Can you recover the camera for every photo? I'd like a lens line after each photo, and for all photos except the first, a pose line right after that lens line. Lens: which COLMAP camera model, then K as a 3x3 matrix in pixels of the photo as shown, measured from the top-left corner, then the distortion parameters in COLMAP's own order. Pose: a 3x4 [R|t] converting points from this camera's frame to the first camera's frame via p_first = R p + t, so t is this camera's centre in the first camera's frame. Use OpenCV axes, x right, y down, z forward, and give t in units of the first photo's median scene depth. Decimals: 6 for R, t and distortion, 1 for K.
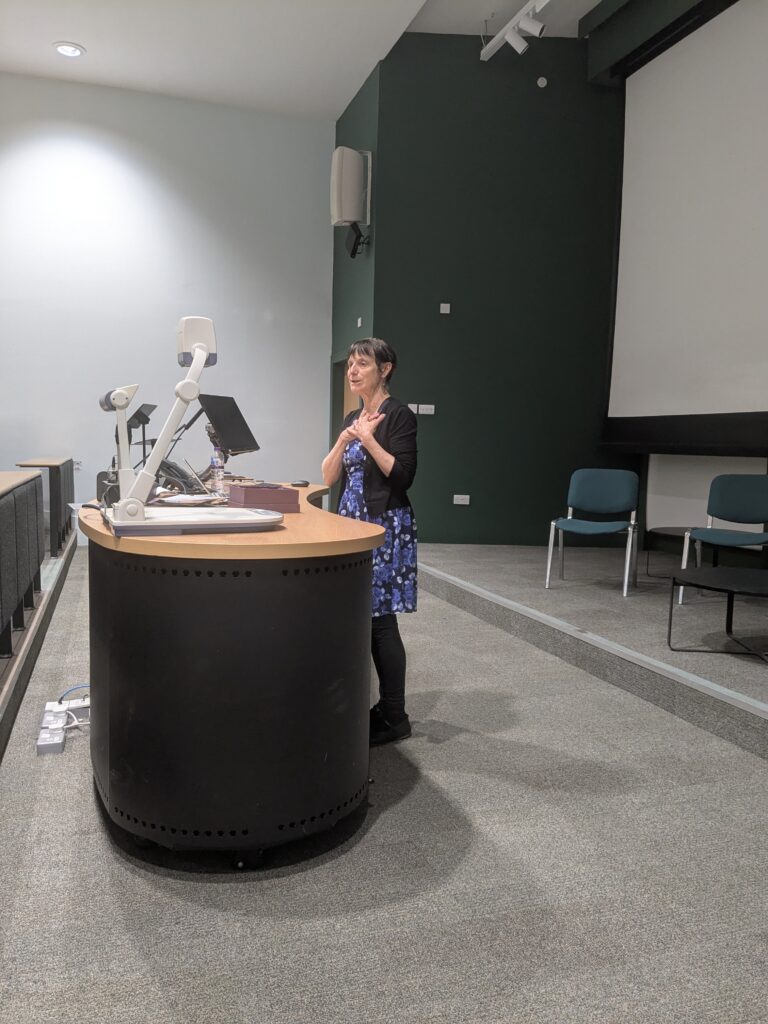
lens RADIAL K [[812.2, 0, 388.8], [0, 812.2, 515.0], [0, 0, 1]] dist [0.016789, -0.054185]
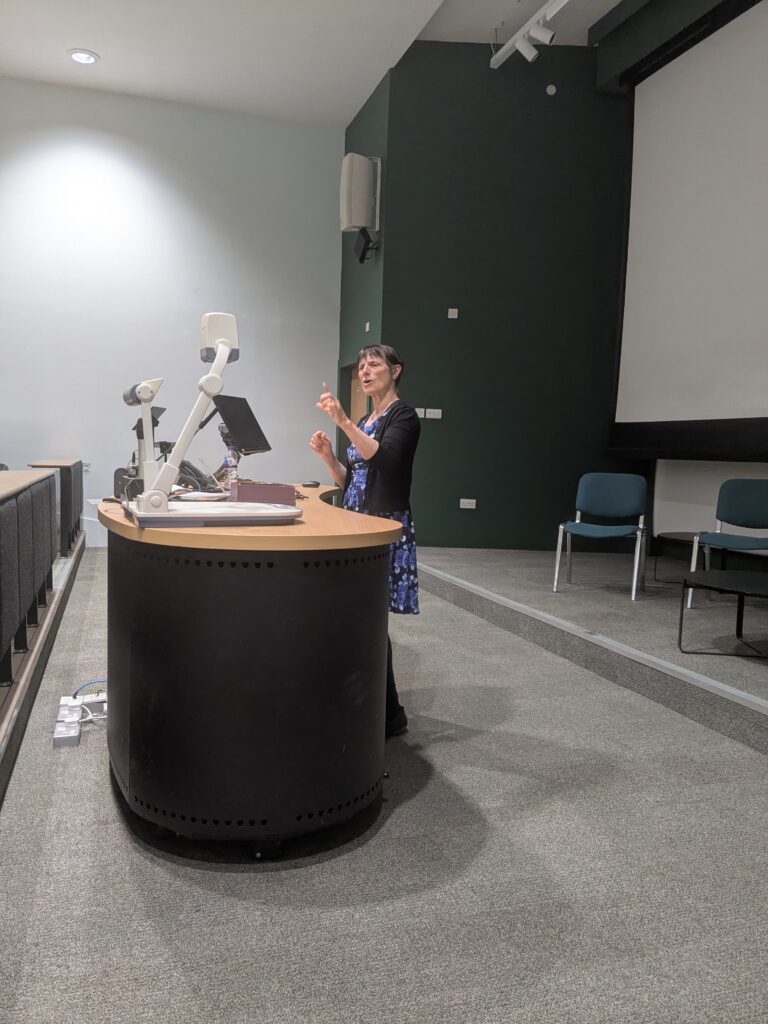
lens RADIAL K [[812.2, 0, 380.4], [0, 812.2, 512.5], [0, 0, 1]] dist [0.016789, -0.054185]
pose [[0.999905, 0.007413, -0.011588, -0.014437], [-0.007558, 0.999893, -0.012507, 0.010847], [0.011494, 0.012593, 0.999855, -0.006529]]
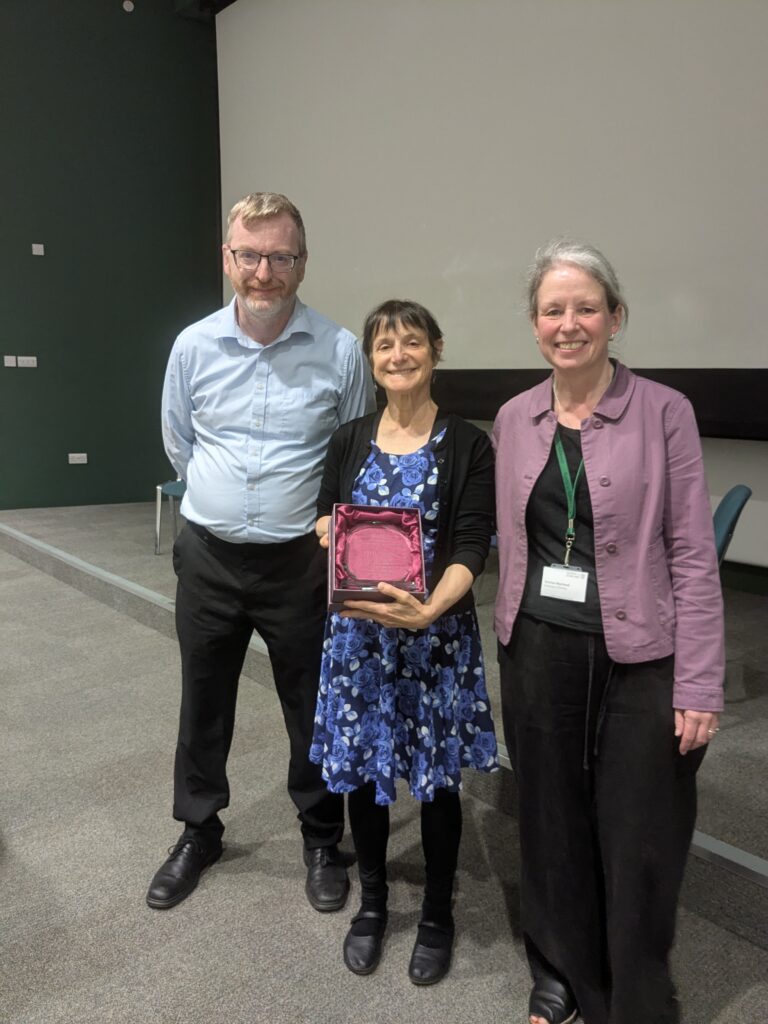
lens RADIAL K [[812.2, 0, 413.2], [0, 812.2, 521.8], [0, 0, 1]] dist [0.016789, -0.054185]
pose [[0.915504, -0.091247, 0.391826, 0.147677], [0.050829, 0.992369, 0.112338, -0.069240], [-0.399086, -0.082930, 0.913155, -0.042371]]
